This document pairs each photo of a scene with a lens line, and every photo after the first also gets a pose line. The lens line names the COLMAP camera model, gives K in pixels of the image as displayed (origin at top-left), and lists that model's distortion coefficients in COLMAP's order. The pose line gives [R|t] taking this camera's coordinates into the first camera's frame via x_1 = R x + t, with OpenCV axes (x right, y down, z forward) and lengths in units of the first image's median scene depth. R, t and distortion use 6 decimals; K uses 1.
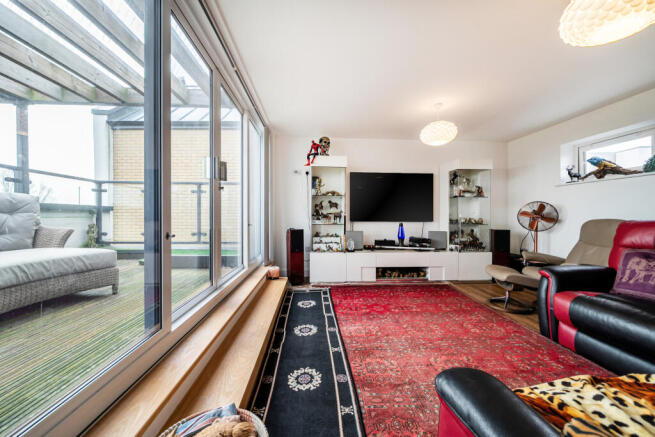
lens RADIAL K [[244.1, 0, 327.7], [0, 244.1, 217.2], [0, 0, 1]] dist [0.001796, -0.000605]
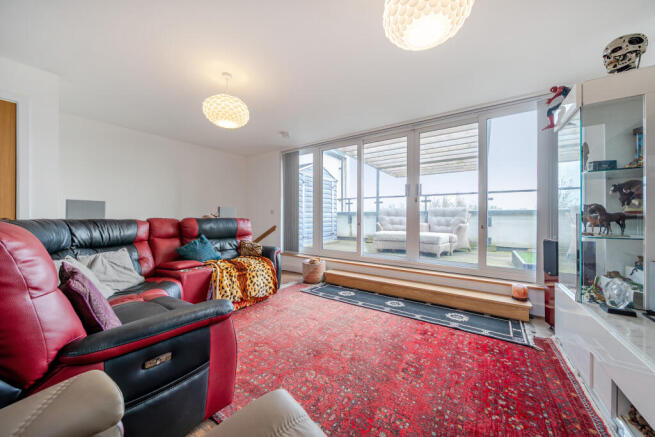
lens RADIAL K [[227.0, 0, 329.7], [0, 227.0, 217.8], [0, 0, 1]] dist [-0.005537, -0.000259]
pose [[-0.607133, -0.002618, -0.794596, 0.863383], [-0.009221, 0.999950, 0.003751, -0.003339], [0.794547, 0.009605, -0.607127, 1.143830]]
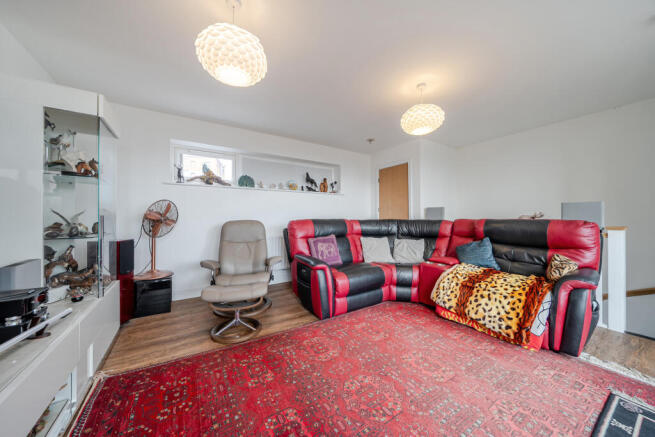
lens RADIAL K [[227.0, 0, 324.4], [0, 227.0, 214.4], [0, 0, 1]] dist [-0.005537, -0.000259]
pose [[-0.483962, 0.009515, 0.875037, -0.059150], [0.005991, 0.999953, -0.007560, -0.010238], [-0.875068, 0.001584, -0.483997, 1.111161]]
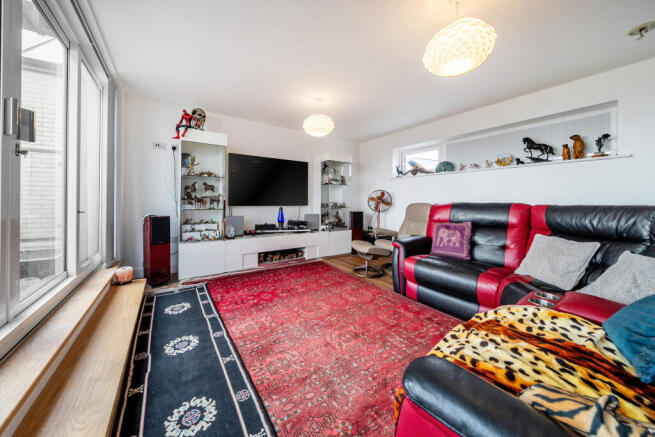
lens RADIAL K [[227.0, 0, 319.0], [0, 227.0, 200.4], [0, 0, 1]] dist [-0.005537, -0.000259]
pose [[0.864665, 0.004613, 0.502328, -0.059908], [-0.001417, 0.999976, -0.006744, 0.001827], [-0.502347, 0.005120, 0.864651, 0.114911]]
